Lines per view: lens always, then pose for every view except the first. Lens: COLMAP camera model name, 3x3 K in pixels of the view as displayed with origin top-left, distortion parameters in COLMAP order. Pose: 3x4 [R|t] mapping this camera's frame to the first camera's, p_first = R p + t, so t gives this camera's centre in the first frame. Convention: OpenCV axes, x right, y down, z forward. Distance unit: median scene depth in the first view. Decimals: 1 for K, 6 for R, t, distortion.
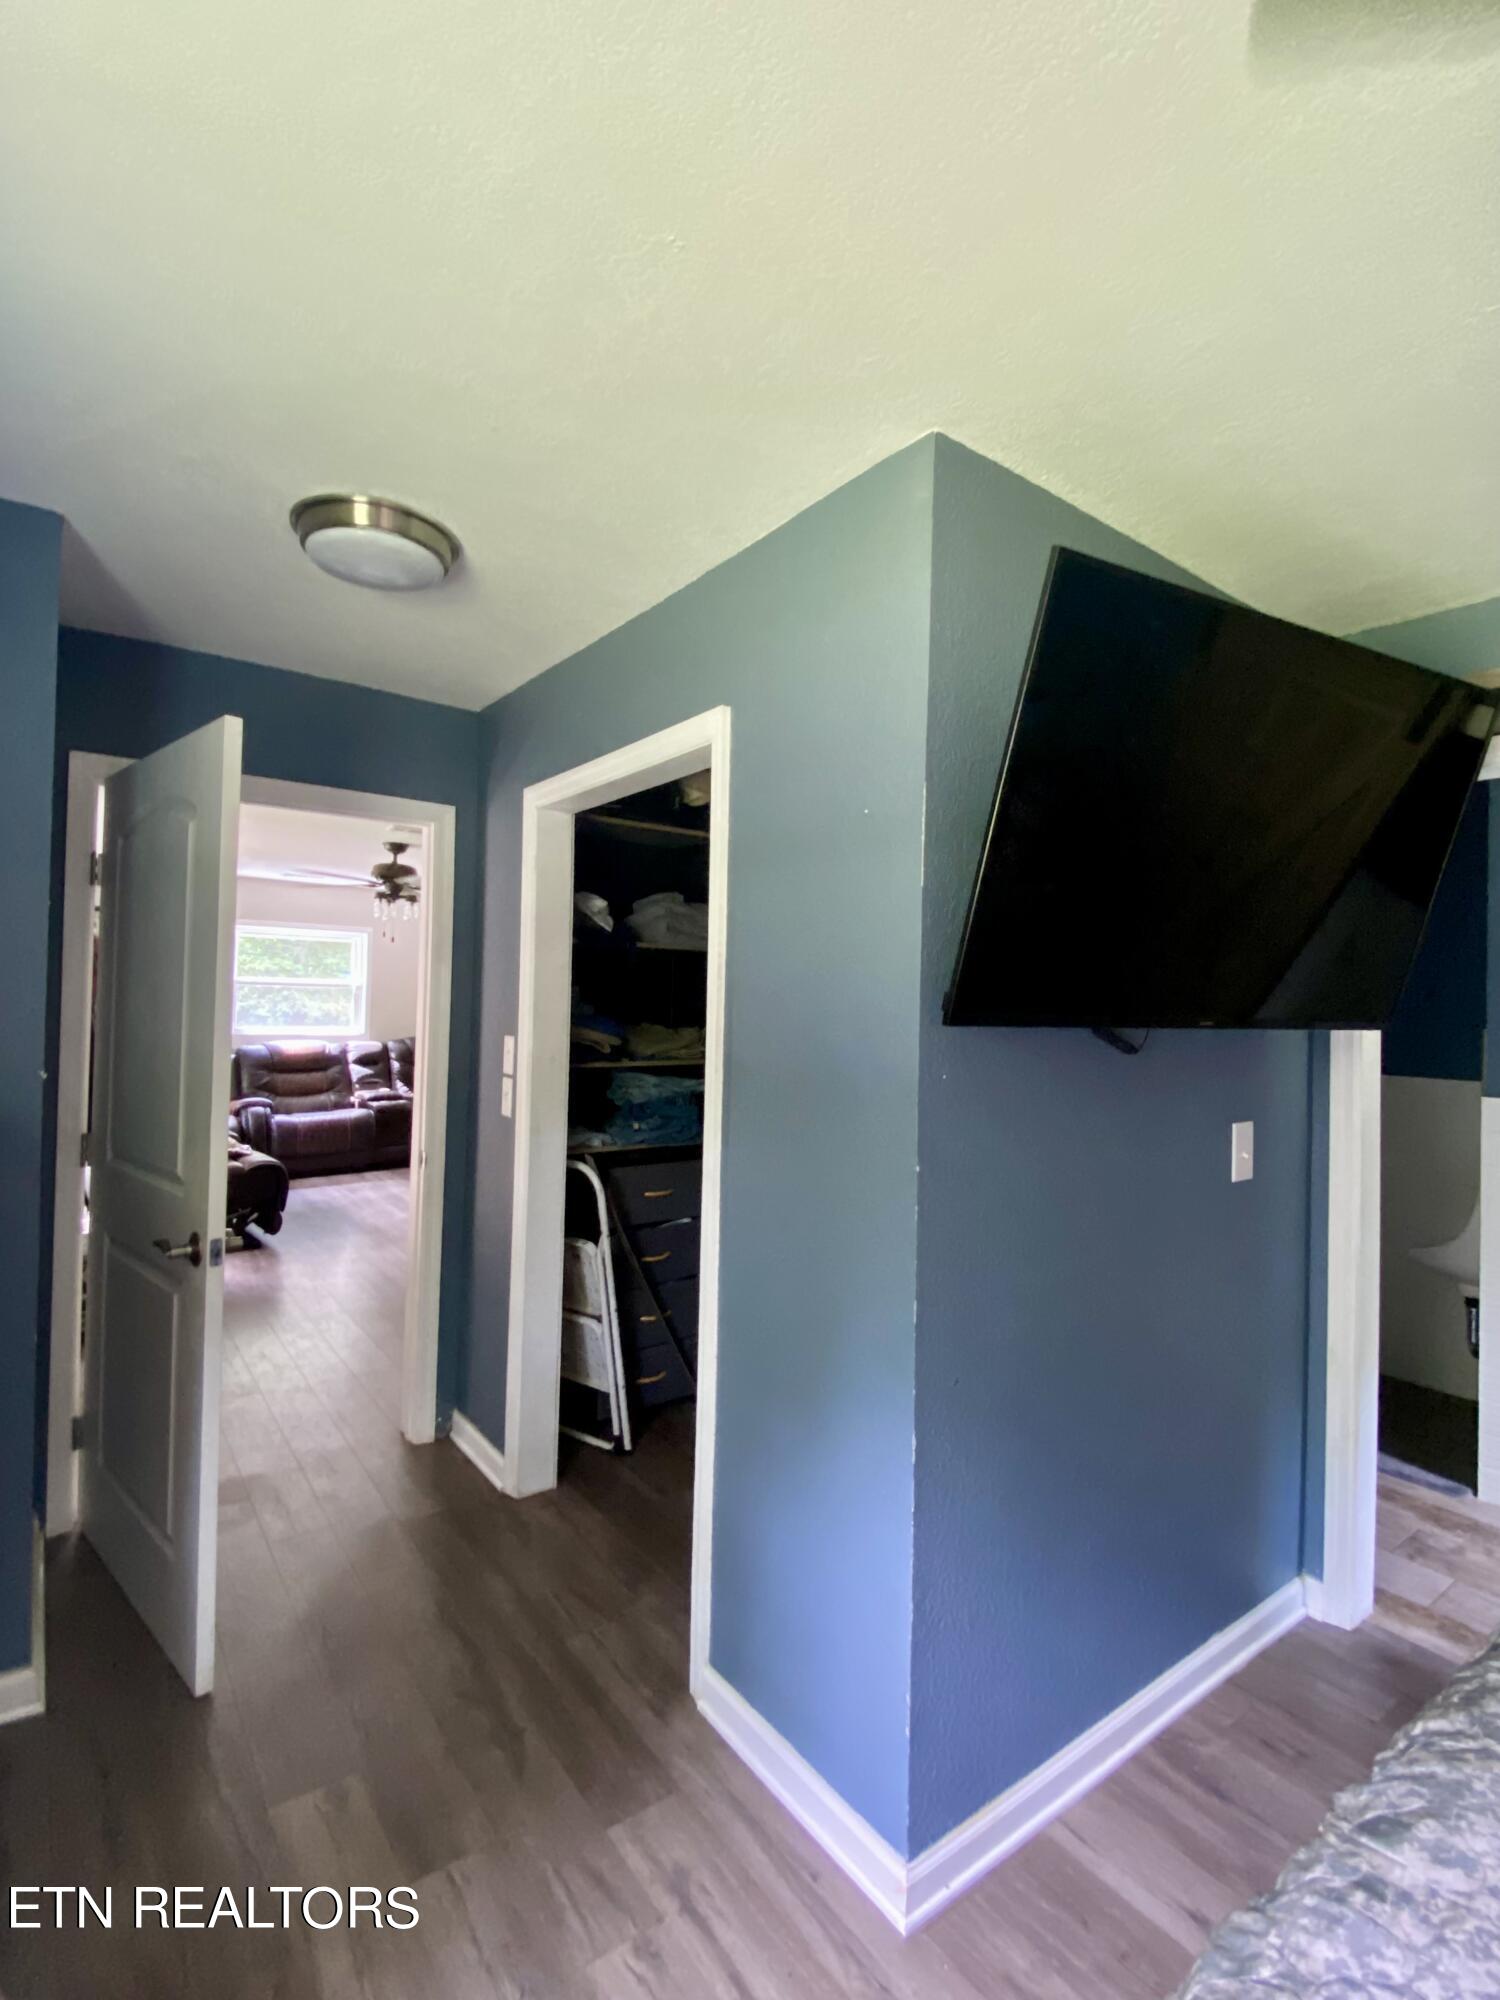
lens RADIAL K [[929.9, 0, 750.0], [0, 929.9, 1000.0], [0, 0, 1]] dist [0.026536, -0.026640]
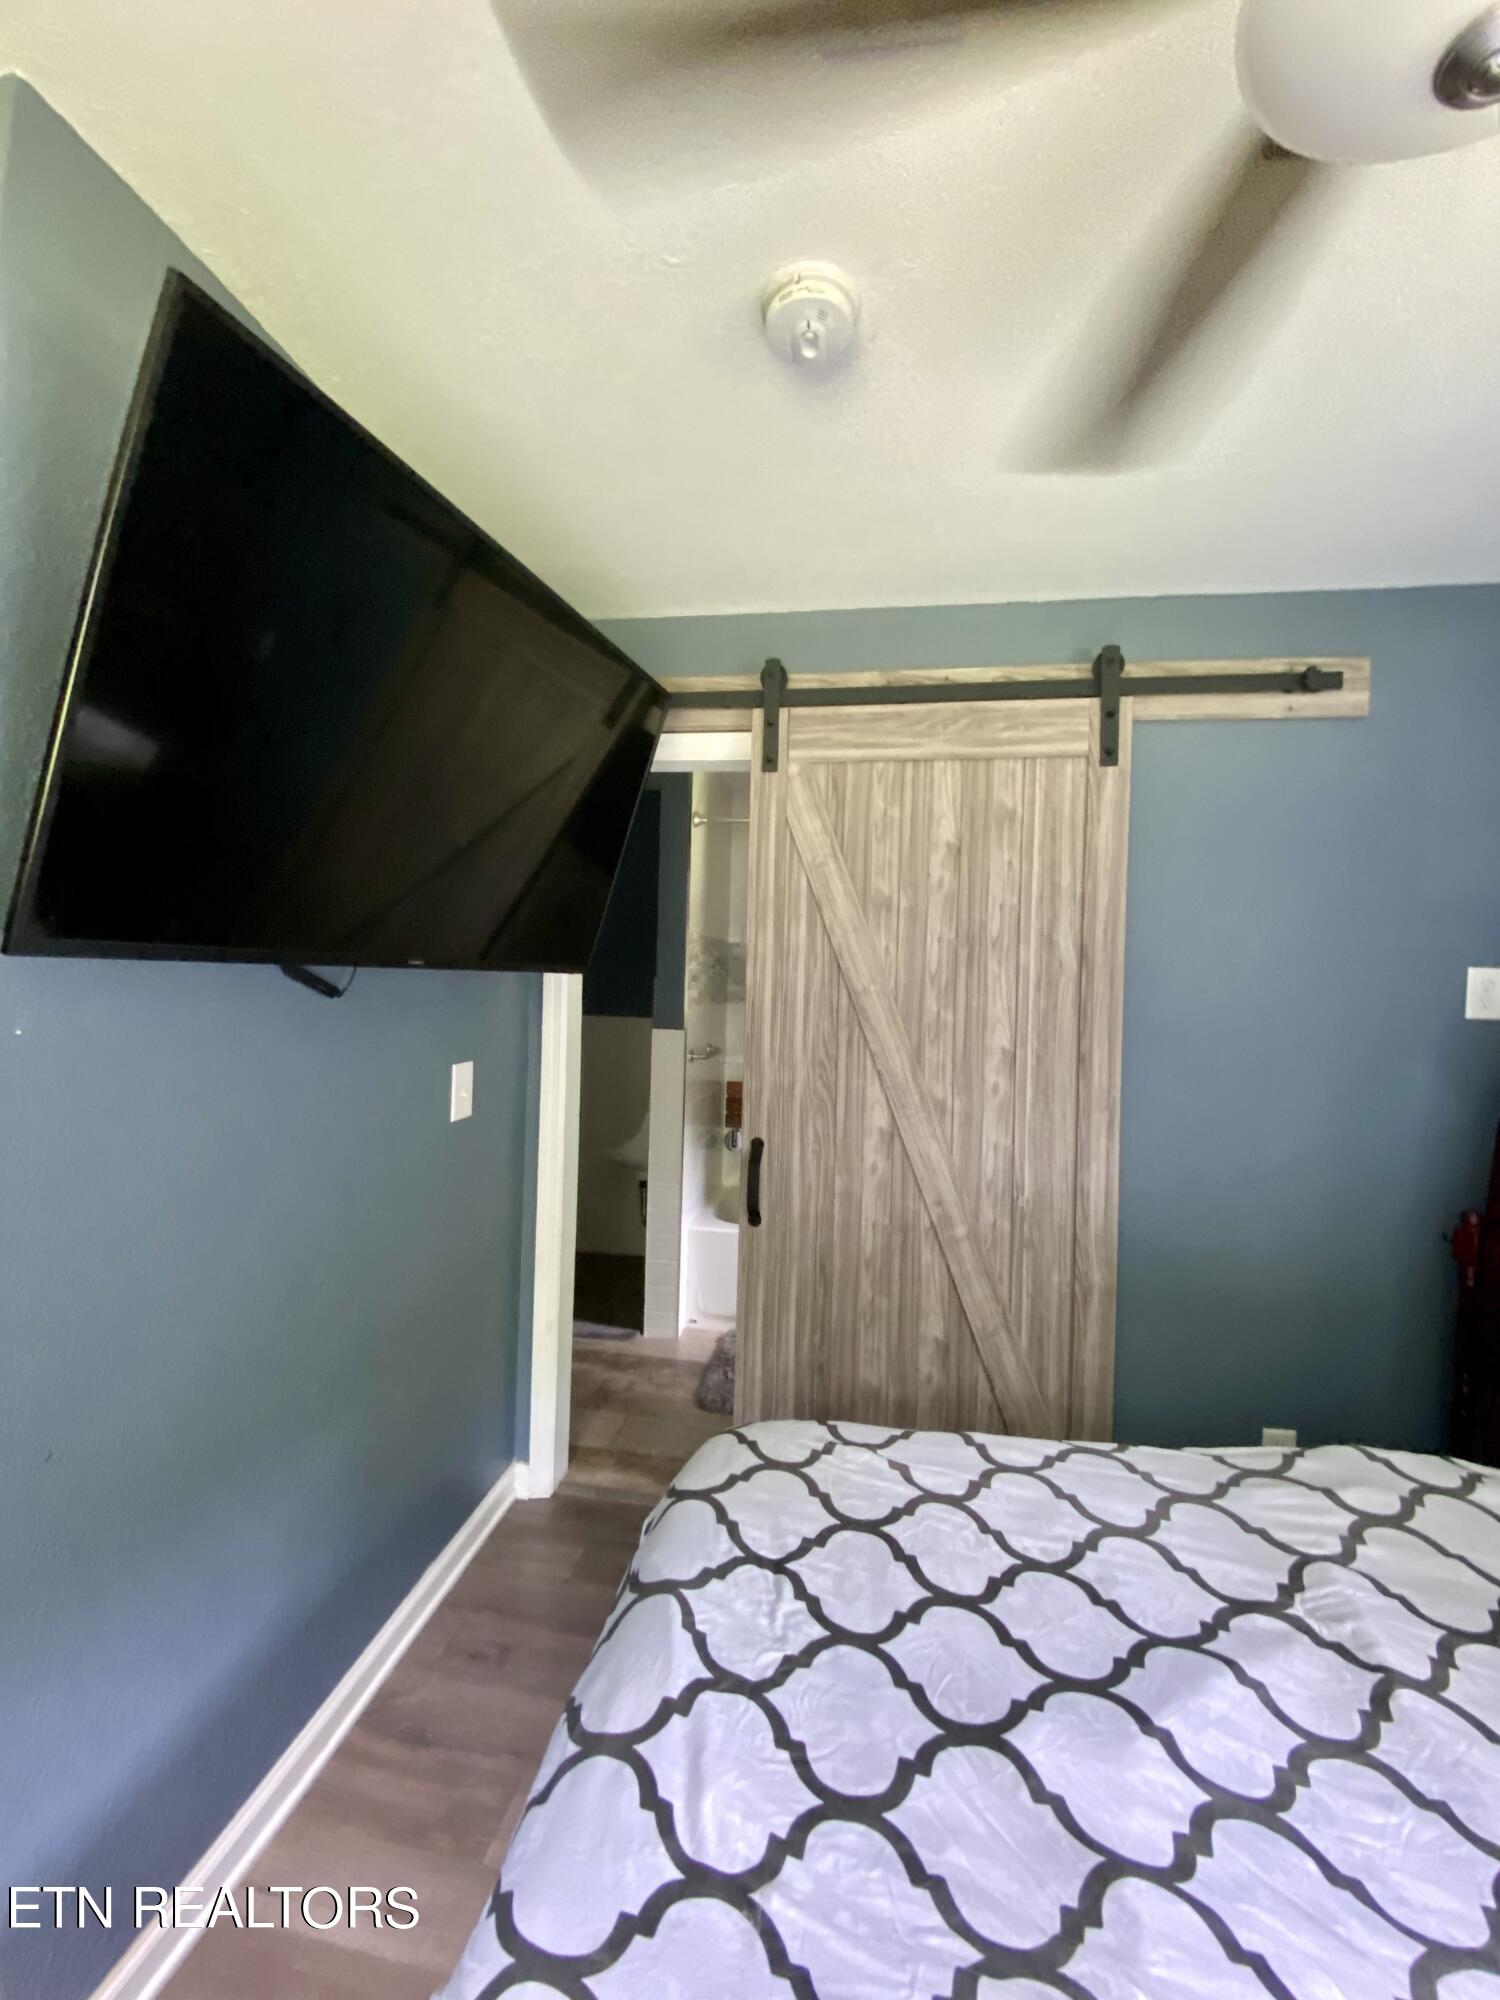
lens RADIAL K [[801.4, 0, 750.0], [0, 801.4, 1000.0], [0, 0, 1]] dist [0.001352, -0.014144]
pose [[0.711316, -0.014460, 0.702723, 0.133799], [-0.023527, 0.998738, 0.044365, 0.015331], [-0.702478, -0.048091, 0.710079, 0.155509]]
